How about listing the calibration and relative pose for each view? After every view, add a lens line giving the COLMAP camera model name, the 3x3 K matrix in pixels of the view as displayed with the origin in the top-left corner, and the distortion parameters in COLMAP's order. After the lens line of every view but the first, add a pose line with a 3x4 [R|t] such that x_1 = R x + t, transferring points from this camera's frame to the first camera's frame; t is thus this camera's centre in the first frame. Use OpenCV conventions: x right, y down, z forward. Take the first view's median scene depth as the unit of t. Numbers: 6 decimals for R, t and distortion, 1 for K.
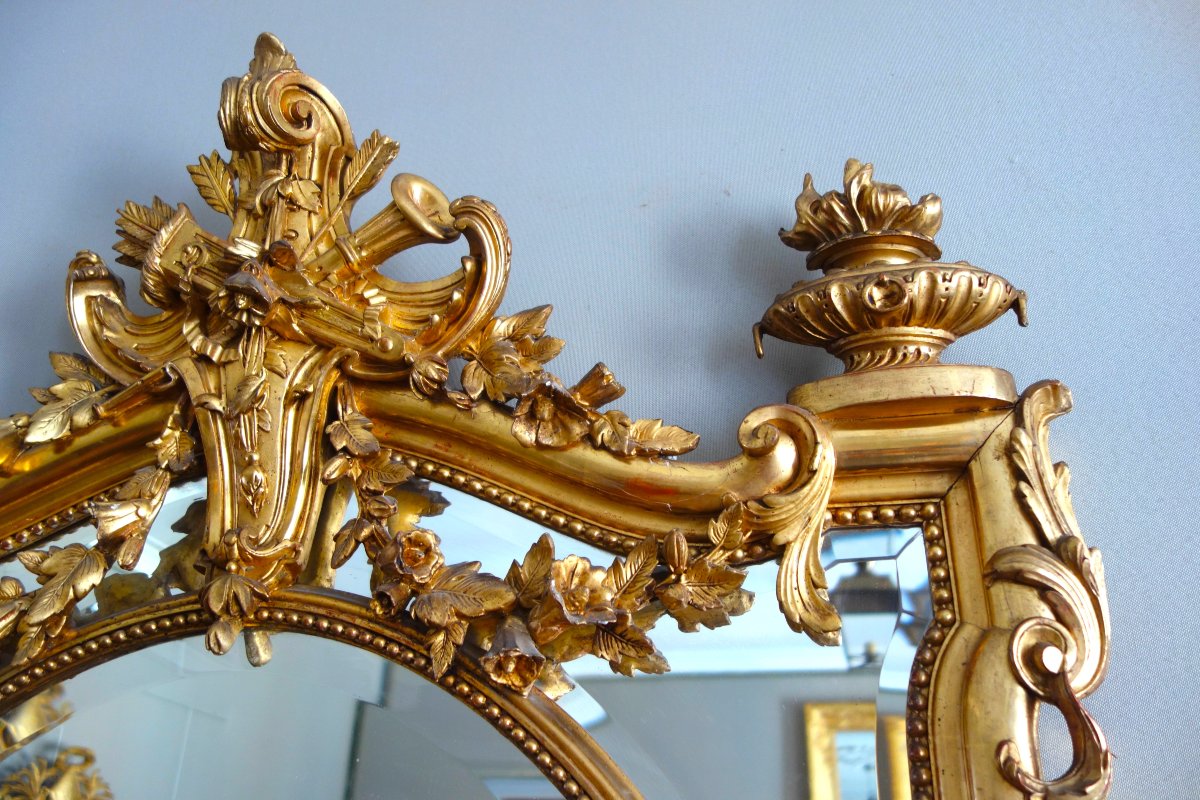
lens RADIAL K [[952.3, 0, 595.8], [0, 952.3, 395.7], [0, 0, 1]] dist [-0.005198, -0.017005]
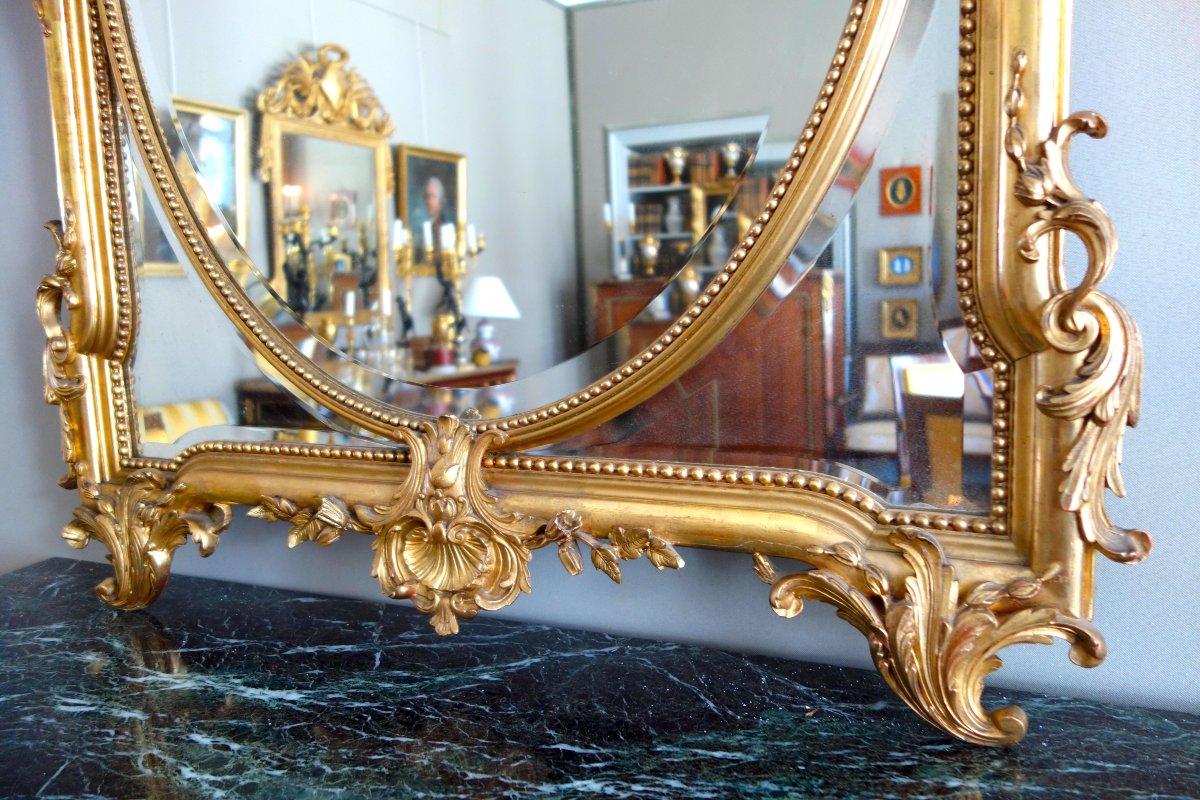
lens RADIAL K [[952.3, 0, 594.2], [0, 952.3, 395.5], [0, 0, 1]] dist [-0.005198, -0.017005]
pose [[0.970814, -0.046886, -0.235205, 0.070080], [0.173183, 0.815488, 0.552257, 0.952883], [0.165913, -0.576872, 0.799807, -0.747884]]
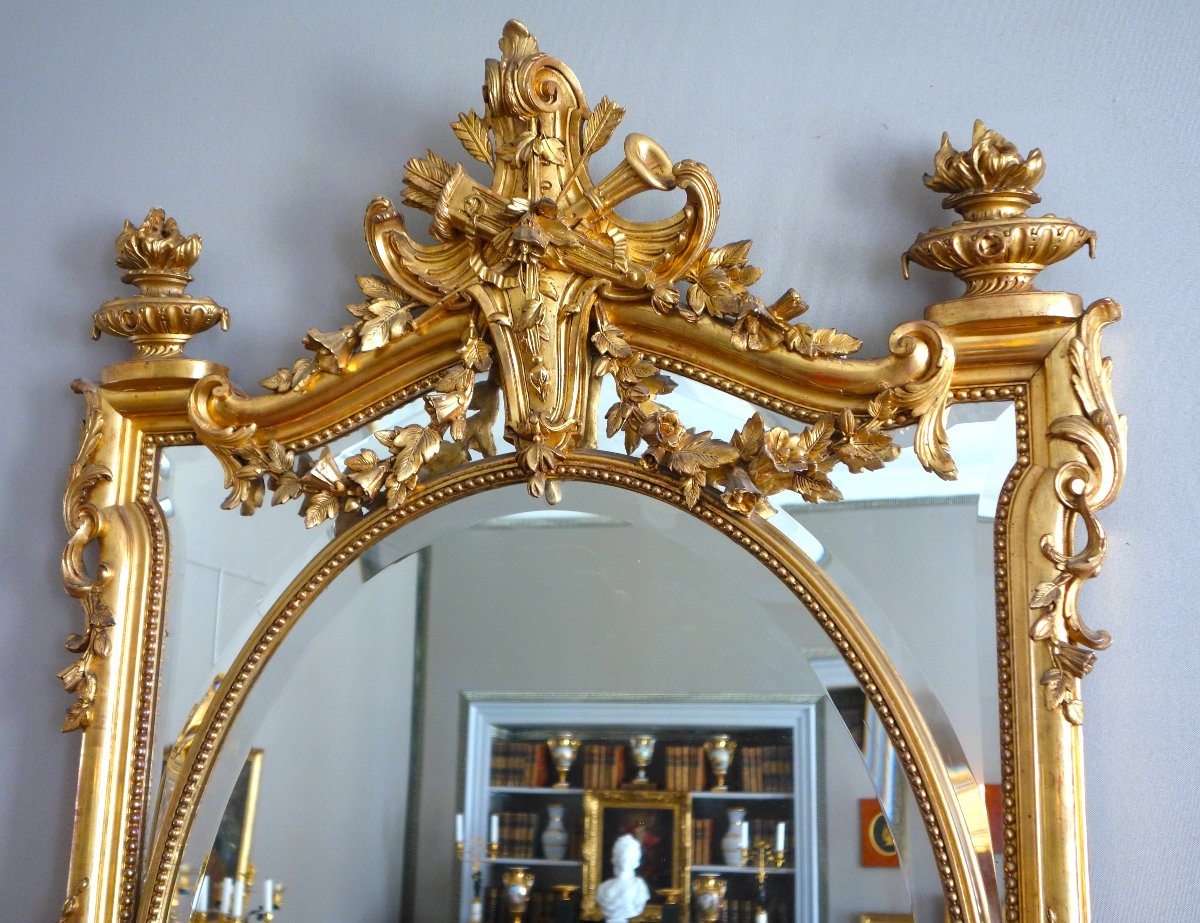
lens RADIAL K [[1485.1, 0, 629.5], [0, 1485.1, 452.5], [0, 0, 1]] dist [0.011391, 0.000000]
pose [[0.997349, -0.030961, -0.065848, -0.092243], [0.046251, 0.968365, 0.245213, -0.337433], [0.056173, -0.247608, 0.967231, -1.147819]]
